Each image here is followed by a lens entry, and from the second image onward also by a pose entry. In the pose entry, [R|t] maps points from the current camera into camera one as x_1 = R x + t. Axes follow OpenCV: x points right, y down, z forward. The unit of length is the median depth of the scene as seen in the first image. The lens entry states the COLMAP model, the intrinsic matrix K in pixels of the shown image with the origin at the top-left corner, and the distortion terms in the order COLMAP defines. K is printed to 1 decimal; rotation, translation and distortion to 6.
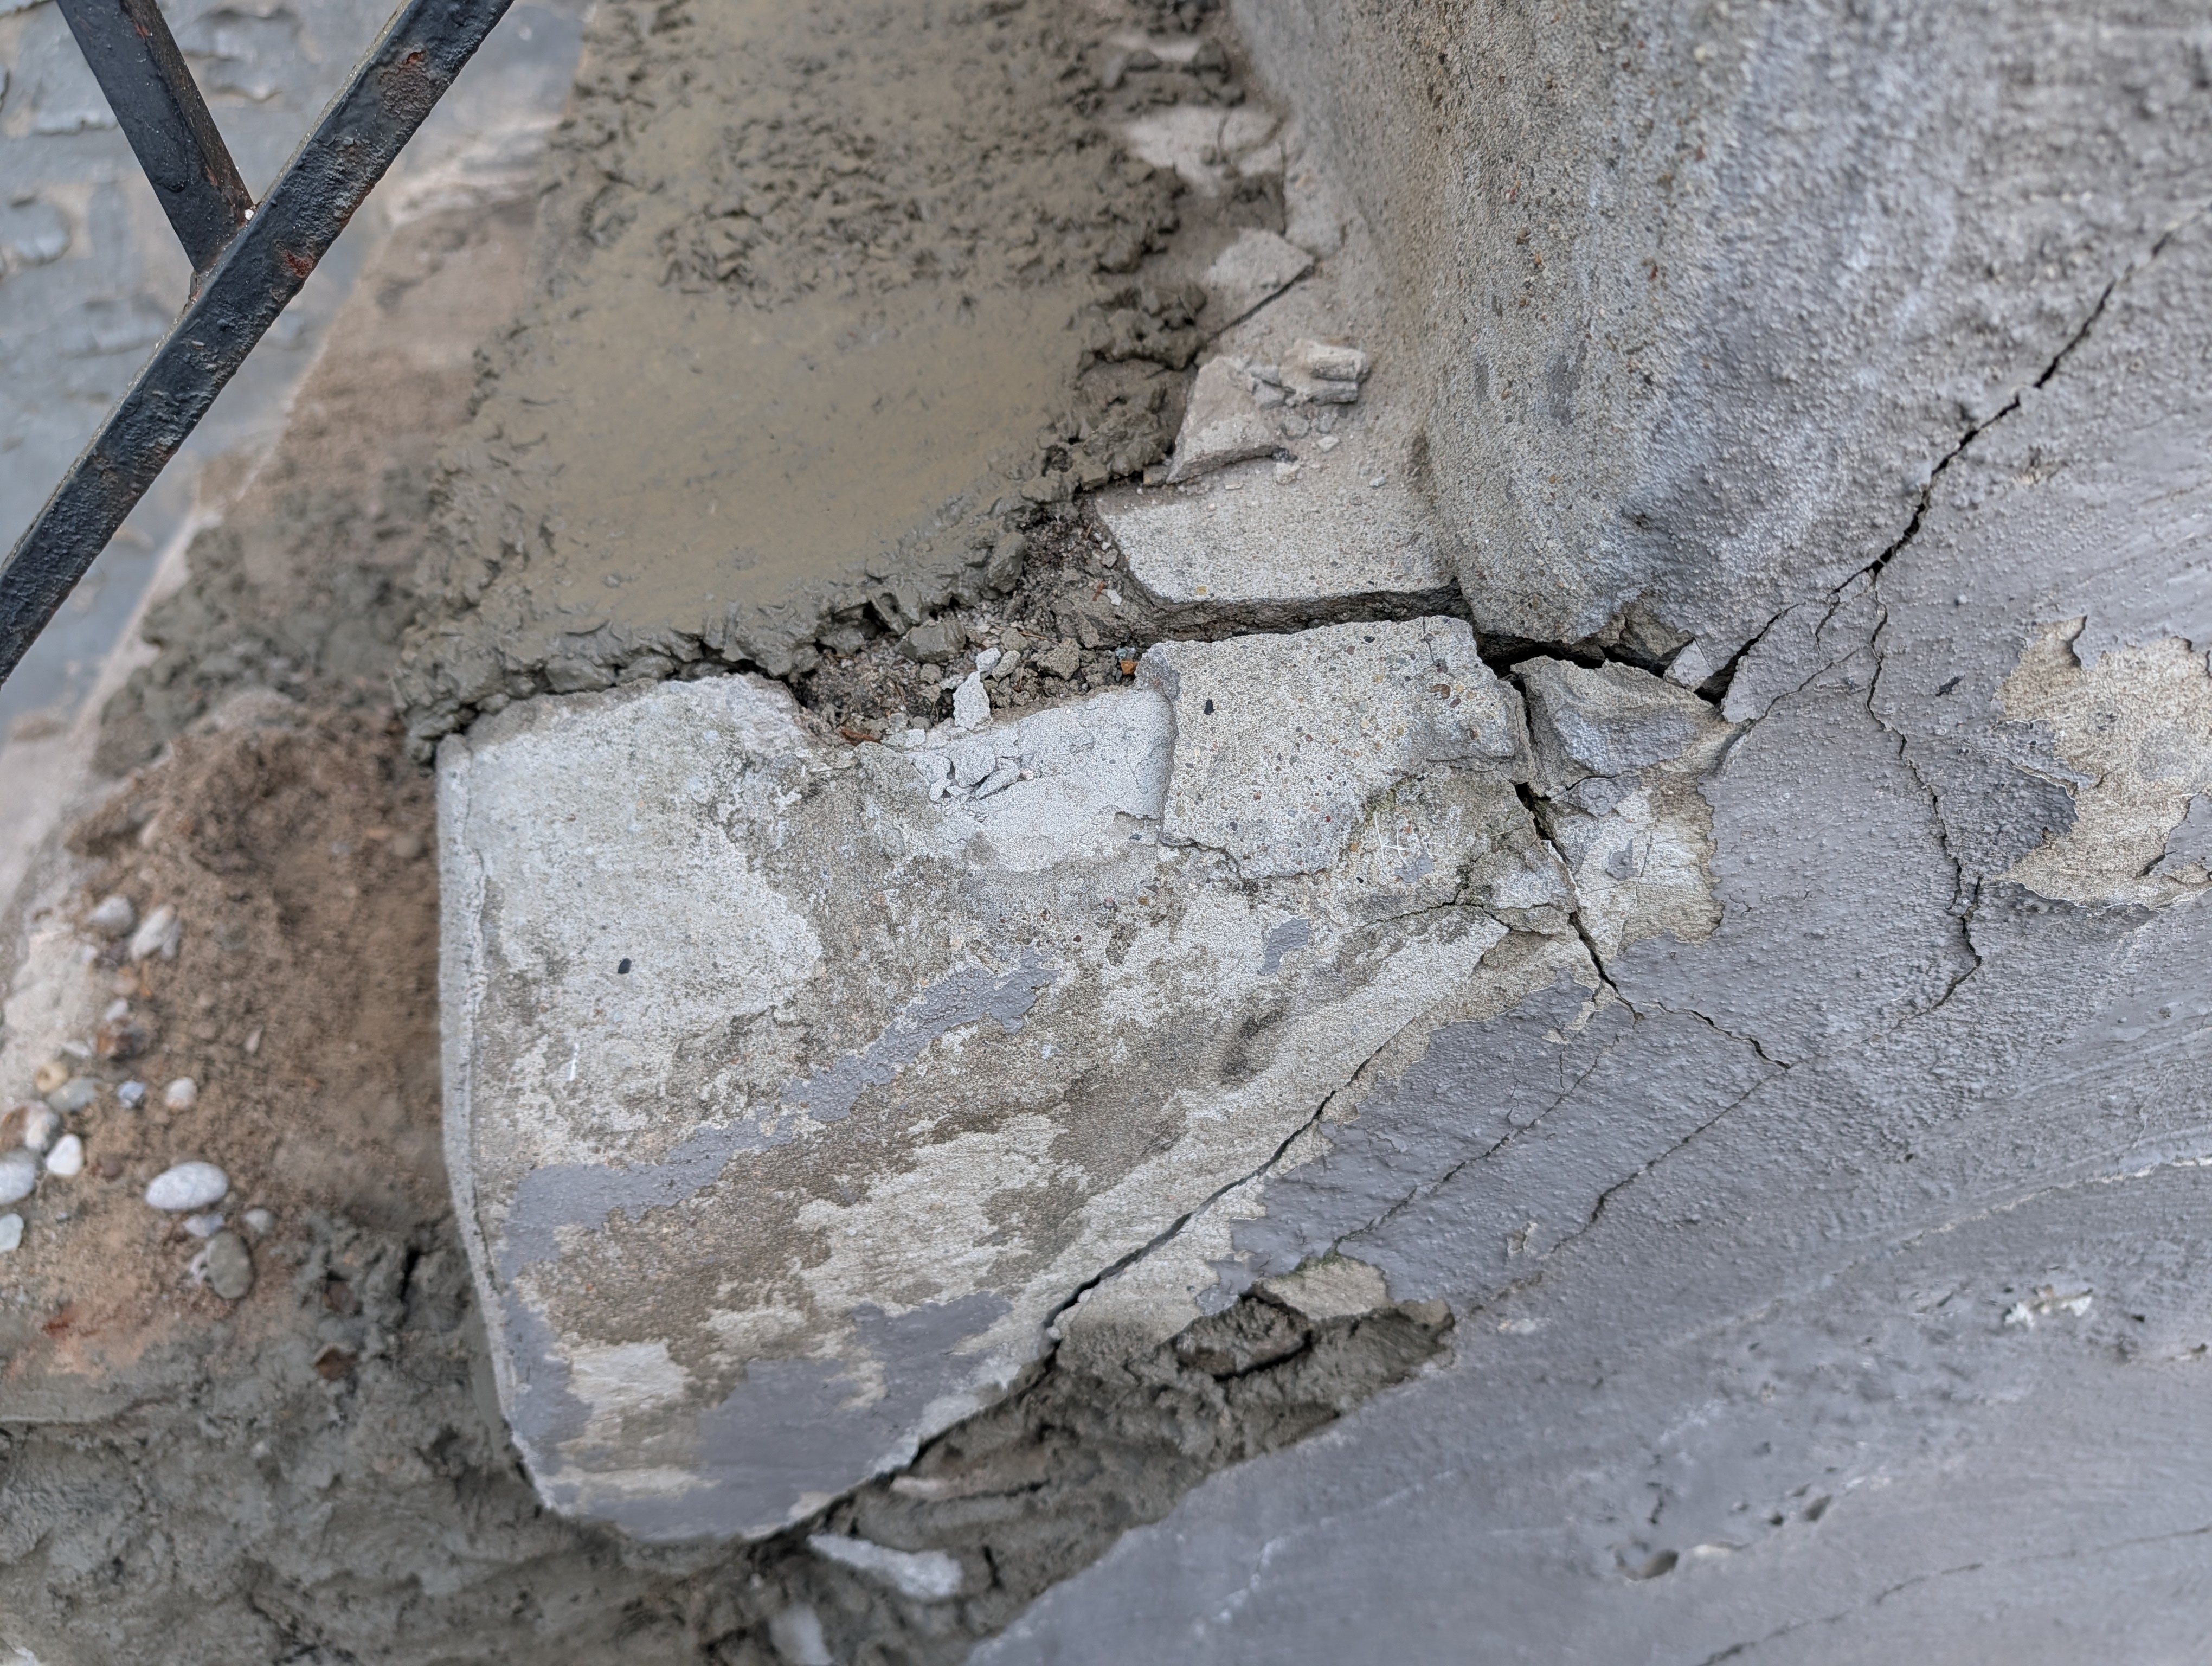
lens RADIAL K [[1642.6, 0, 1106.5], [0, 1642.6, 847.9], [0, 0, 1]] dist [-0.007719, -0.008671]
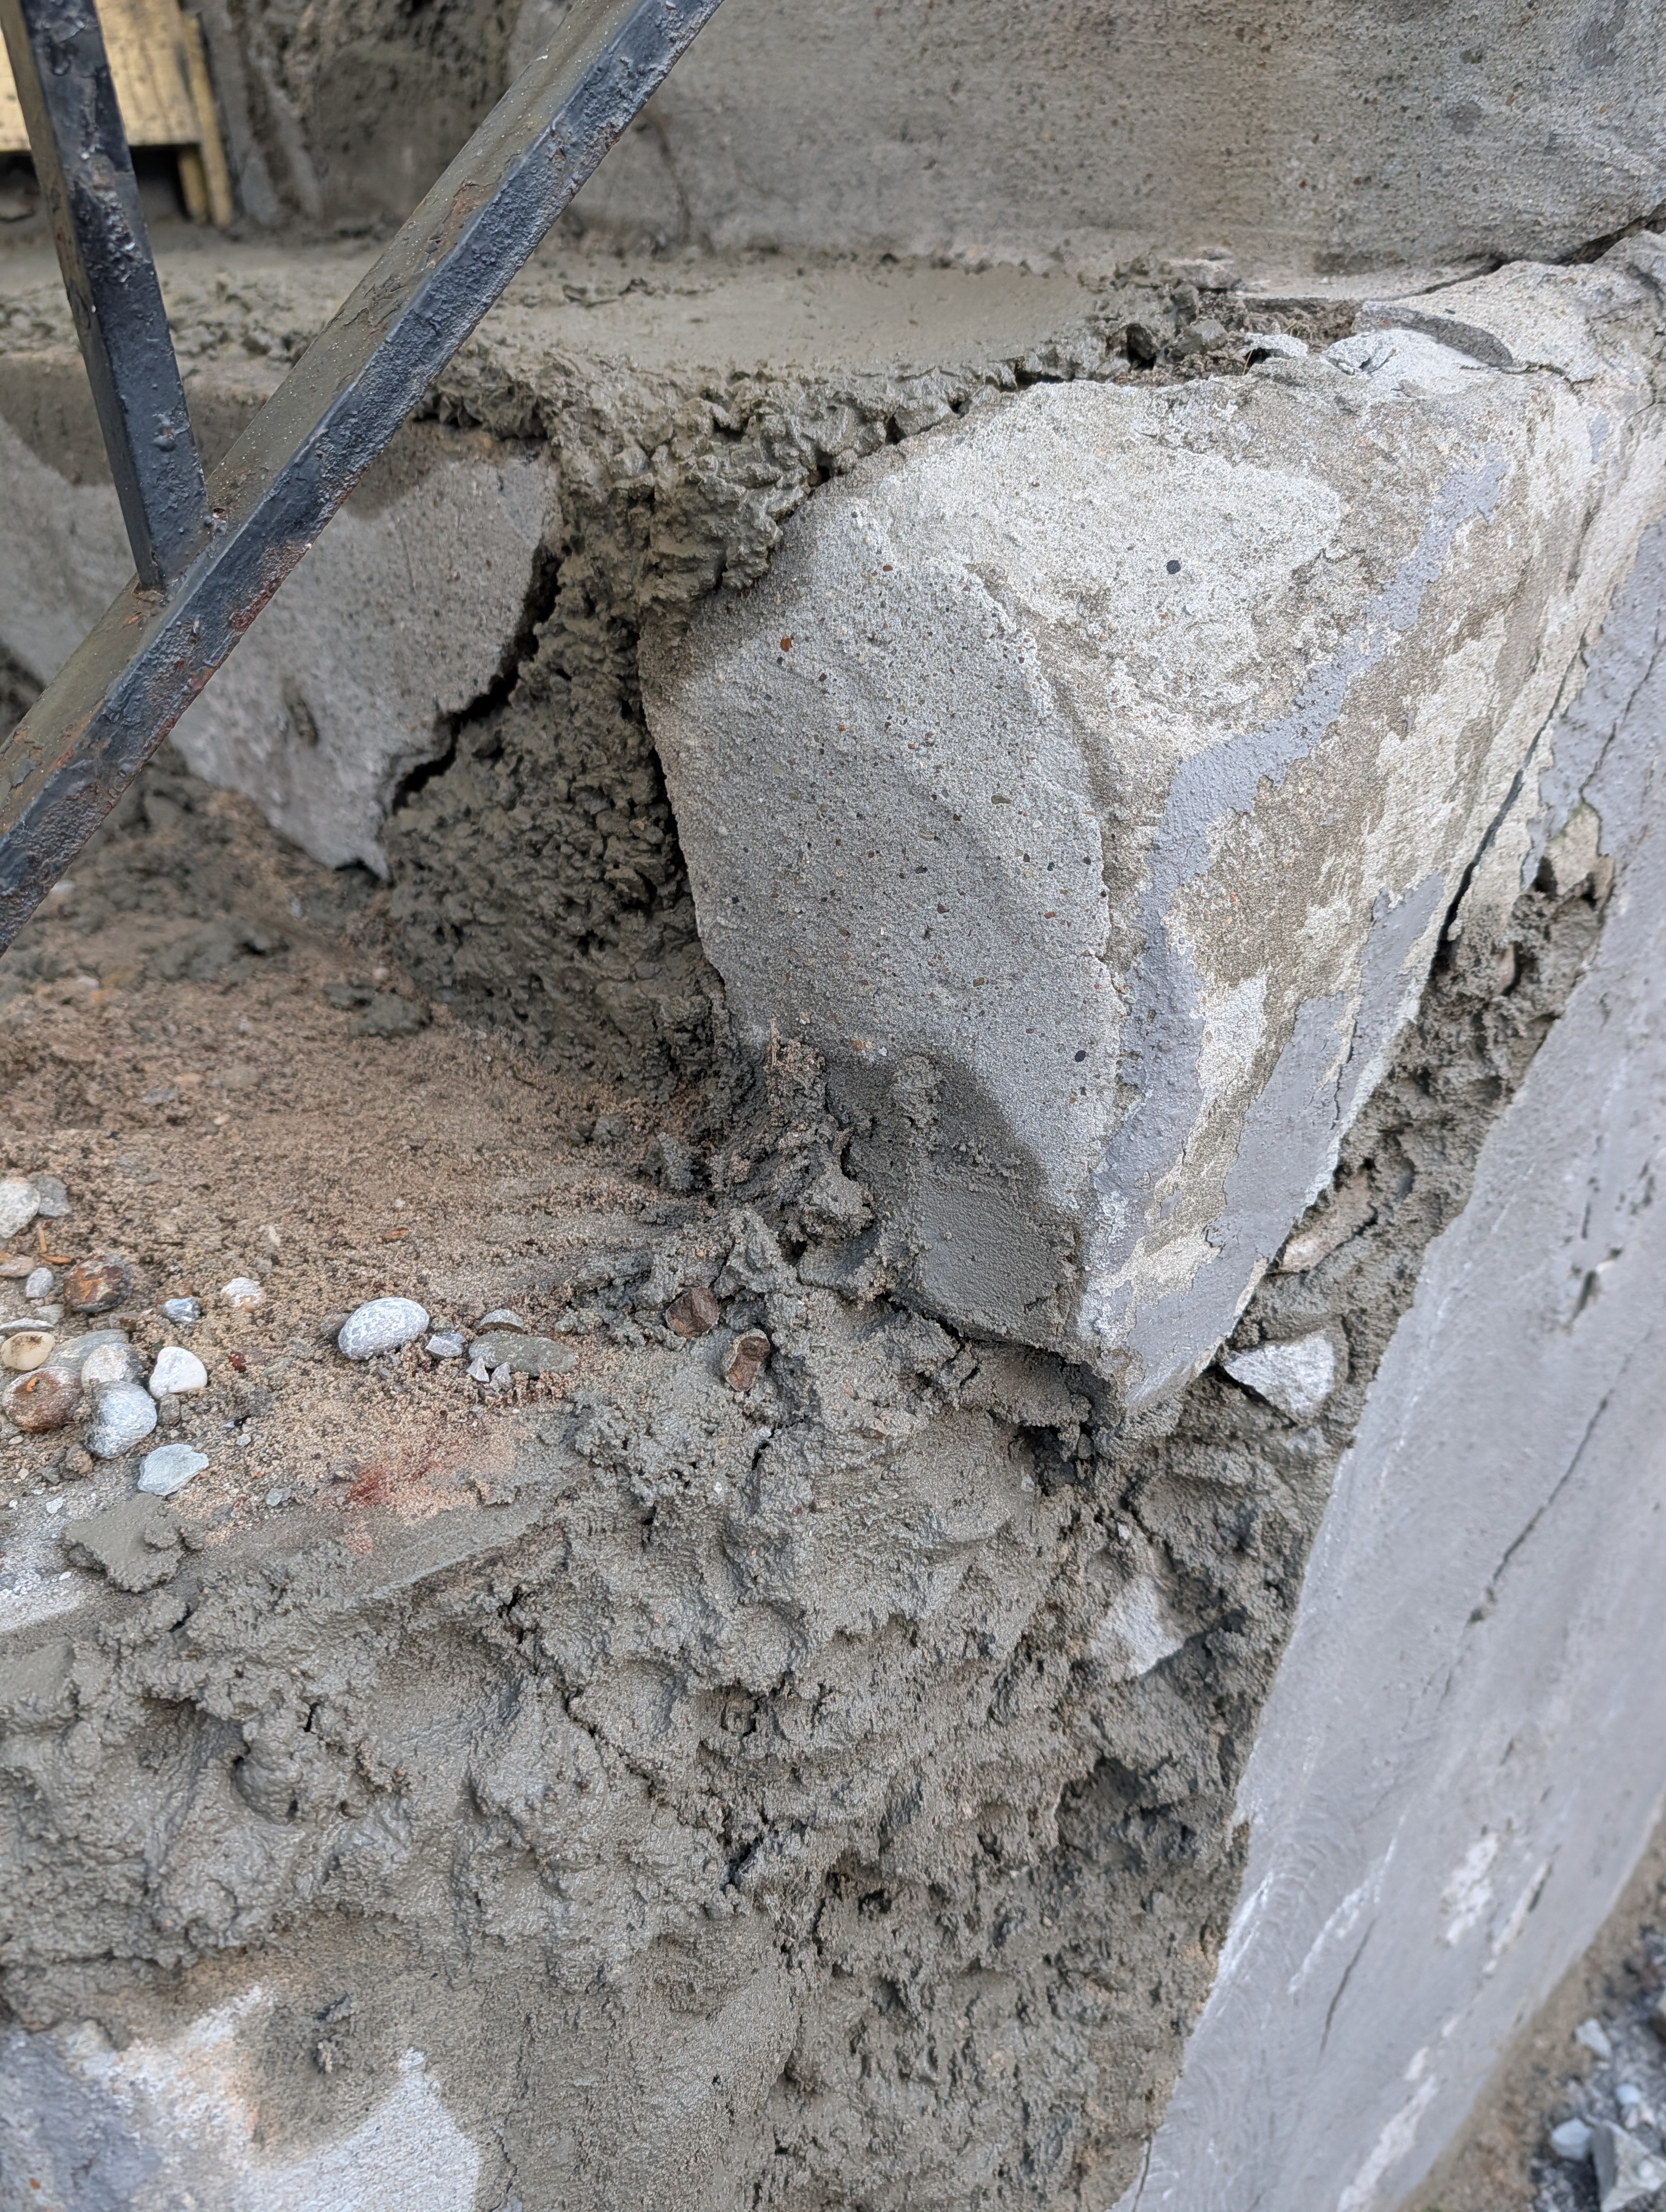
lens RADIAL K [[1637.5, 0, 848.1], [0, 1637.5, 1095.7], [0, 0, 1]] dist [-0.009983, 0.001672]
pose [[0.797340, -0.260493, 0.544420, -1.136043], [0.404343, 0.900247, -0.161440, 0.469446], [-0.448058, 0.348855, 0.823131, 0.359111]]
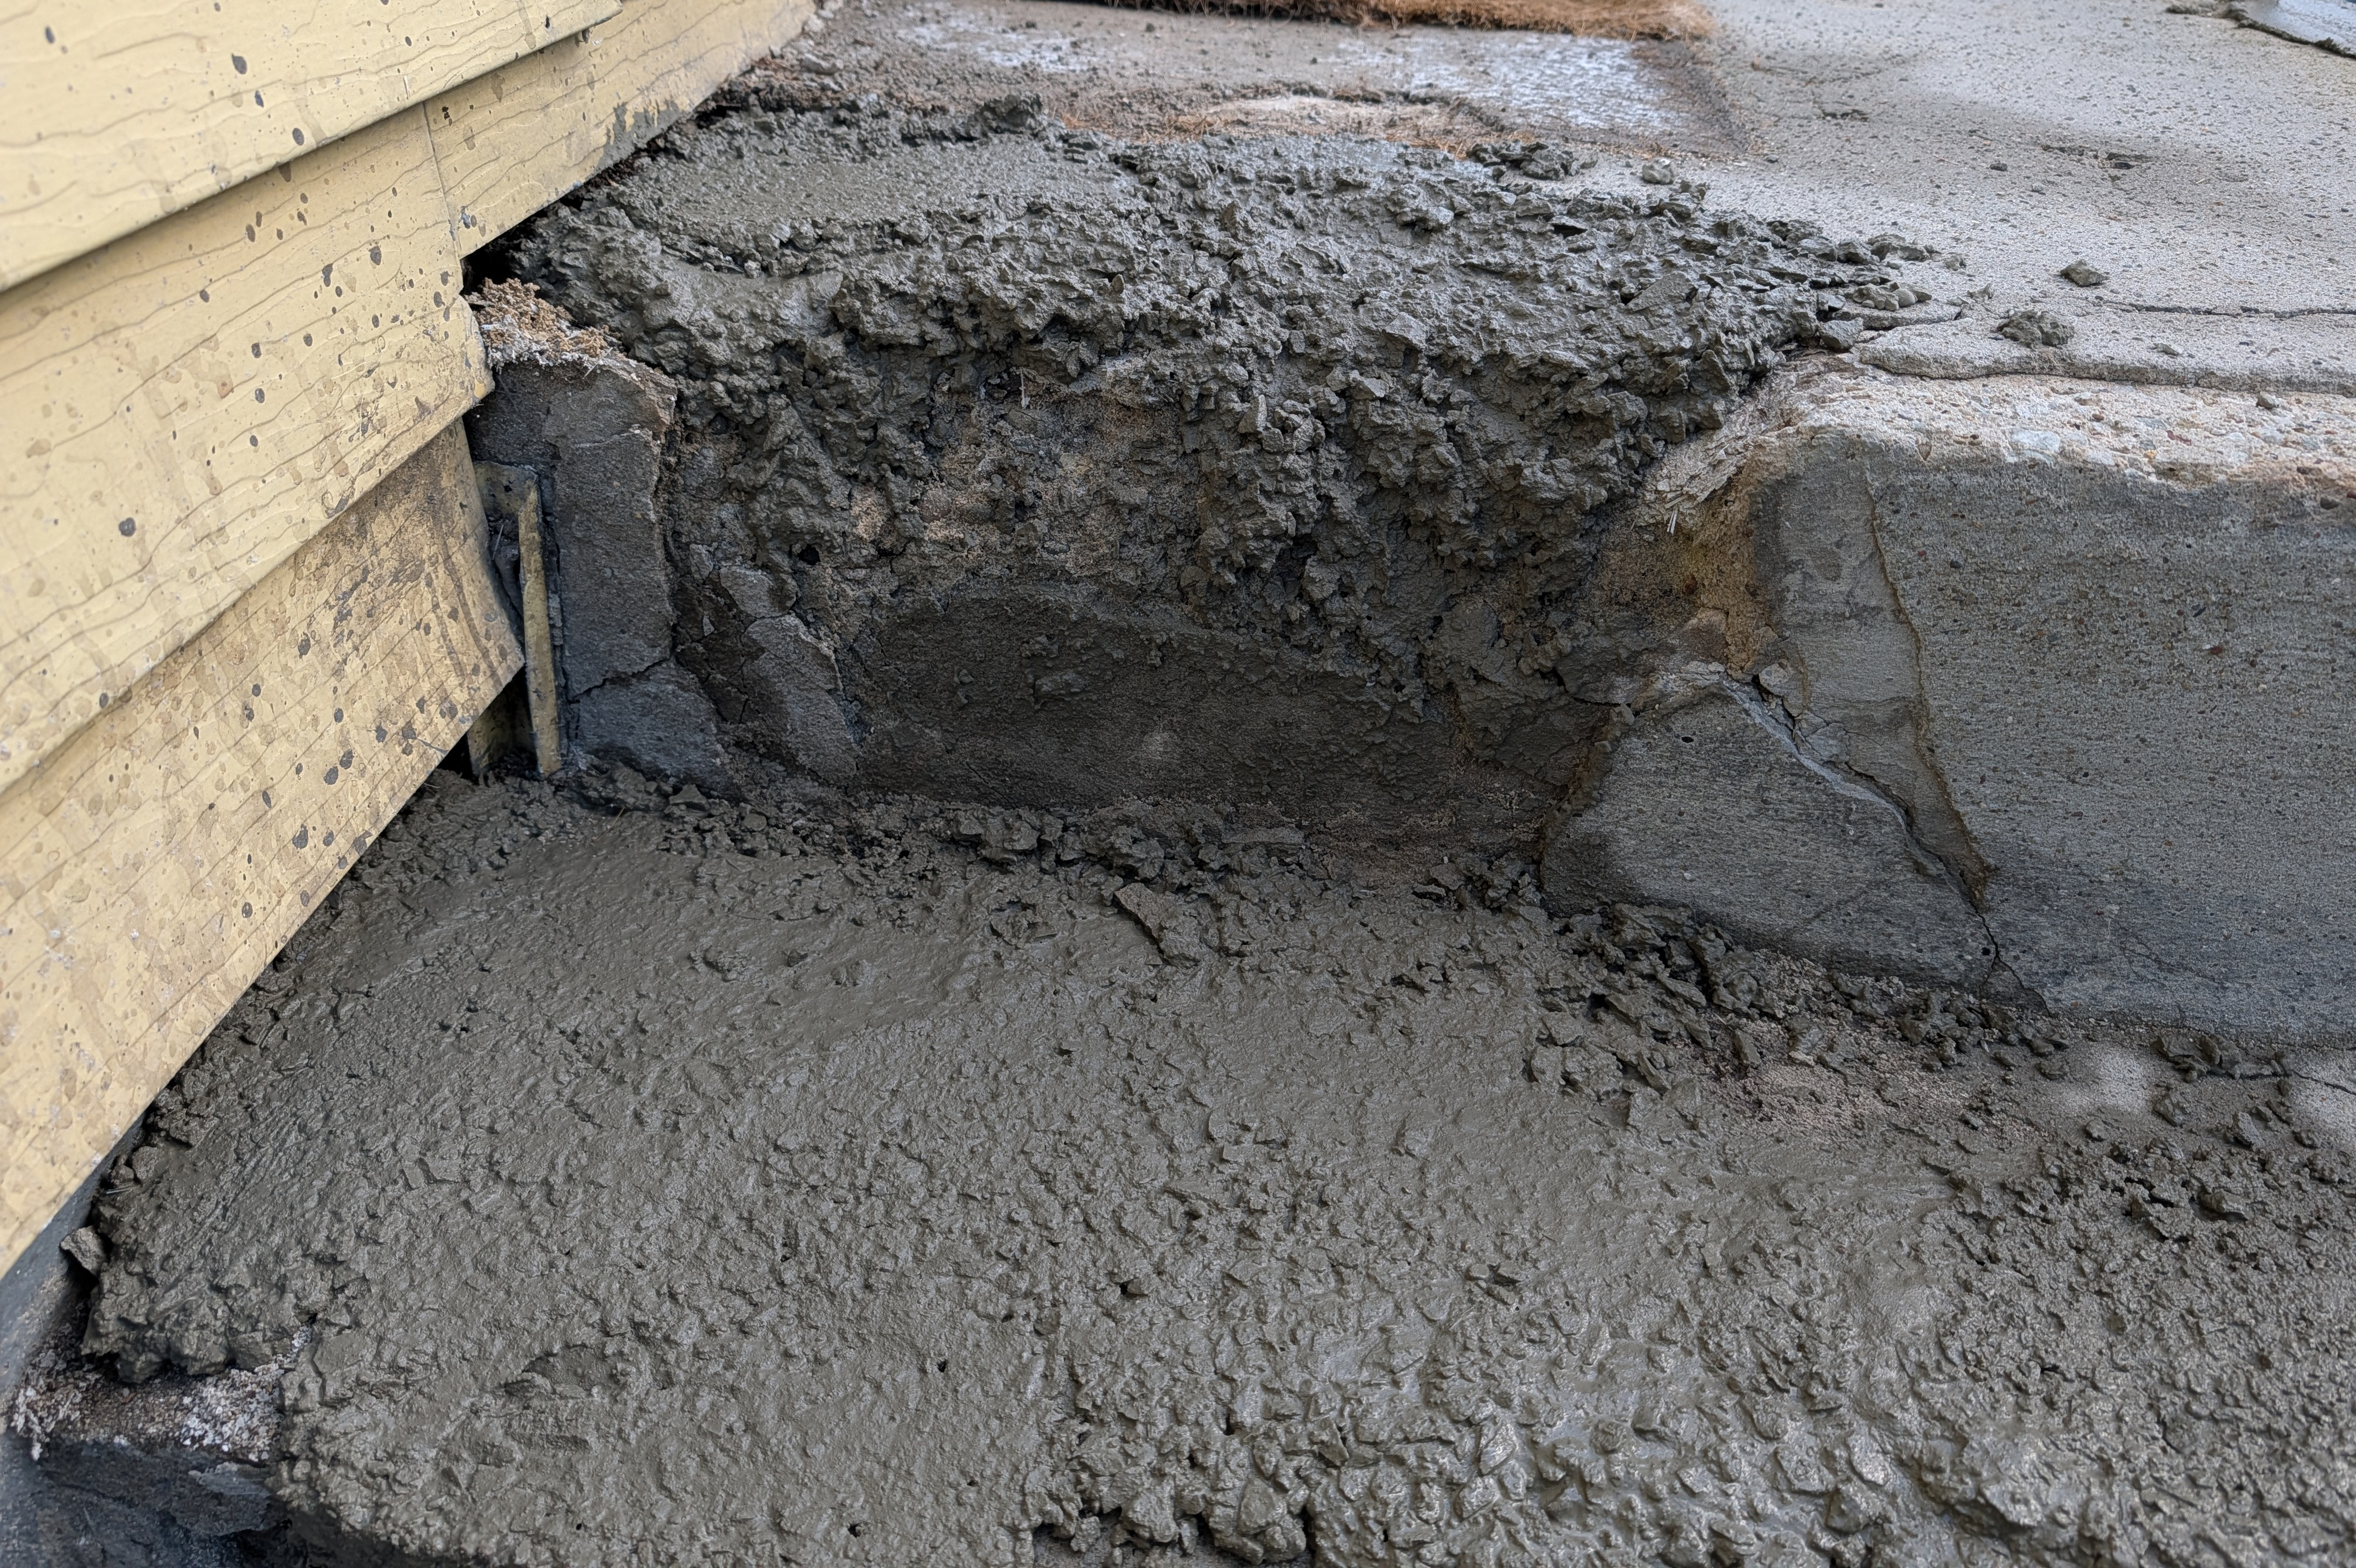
lens RADIAL K [[1702.1, 0, 1198.4], [0, 1702.1, 658.3], [0, 0, 1]] dist [0.035539, -0.068937]
pose [[0.214342, -0.417203, 0.883176, -1.375816], [0.626714, 0.752272, 0.203265, -2.008776], [-0.749191, 0.509930, 0.422711, 1.502631]]
